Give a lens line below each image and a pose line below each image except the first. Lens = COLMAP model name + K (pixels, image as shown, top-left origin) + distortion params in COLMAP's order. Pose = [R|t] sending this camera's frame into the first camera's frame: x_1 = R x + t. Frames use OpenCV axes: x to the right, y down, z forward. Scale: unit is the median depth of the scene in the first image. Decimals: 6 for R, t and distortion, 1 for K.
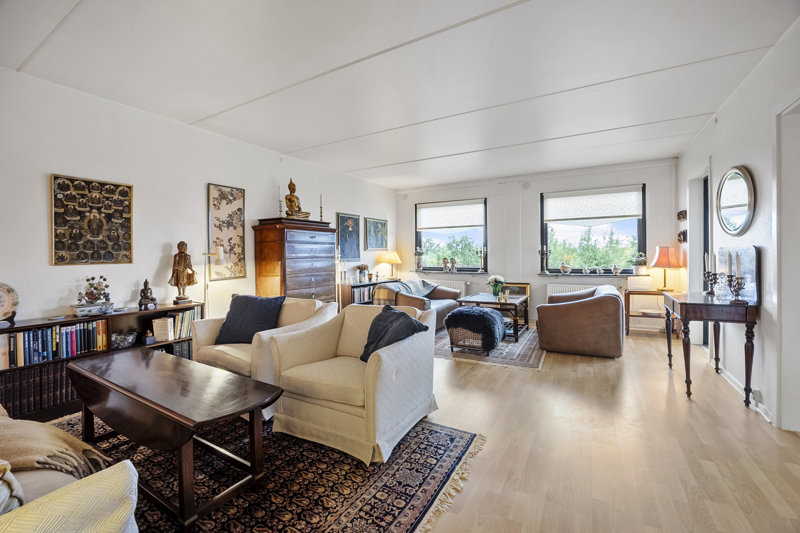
lens RADIAL K [[339.2, 0, 403.4], [0, 339.2, 260.6], [0, 0, 1]] dist [-0.017298, 0.000260]
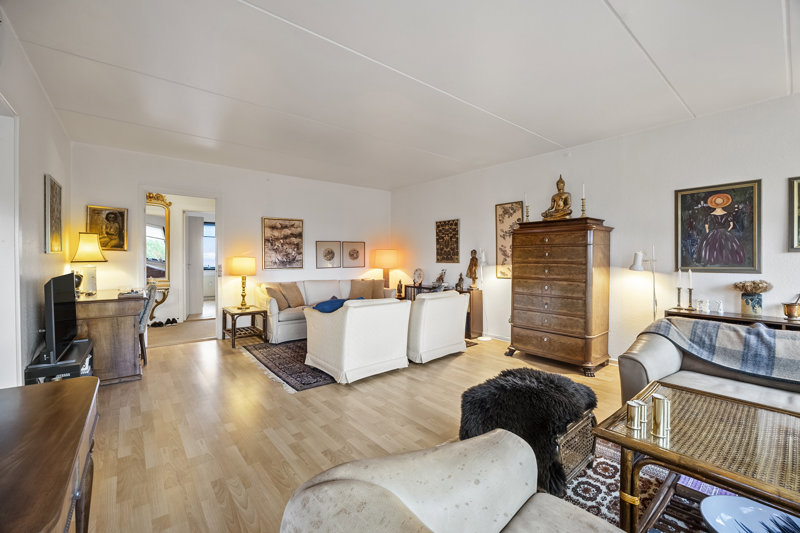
lens RADIAL K [[339.2, 0, 400.3], [0, 339.2, 259.9], [0, 0, 1]] dist [-0.017298, 0.000260]
pose [[-0.354032, 0.014195, -0.935126, 0.813863], [-0.014263, 0.999687, 0.020575, -0.033701], [0.935125, 0.020622, -0.353719, 1.122562]]
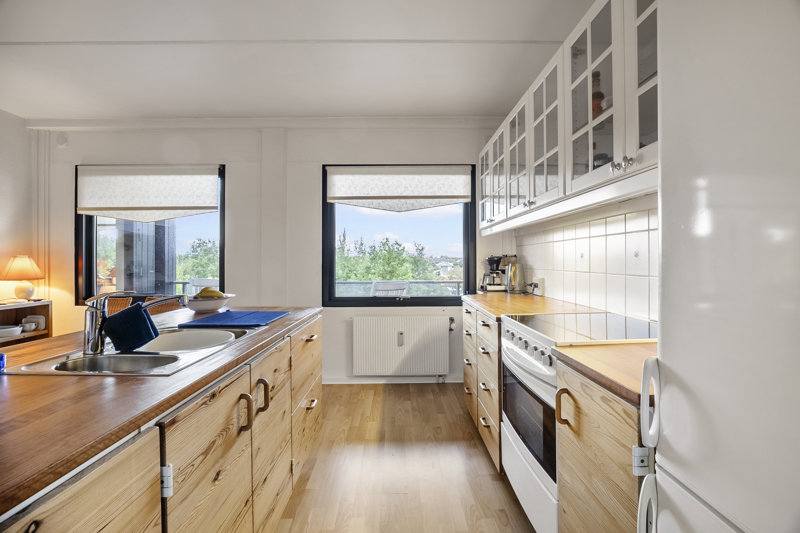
lens RADIAL K [[339.2, 0, 398.9], [0, 339.2, 263.3], [0, 0, 1]] dist [-0.017298, 0.000260]
pose [[0.857615, -0.002819, 0.514284, 0.301632], [0.009001, 0.999914, -0.009529, -0.010659], [-0.514213, 0.012801, 0.857567, 0.571870]]
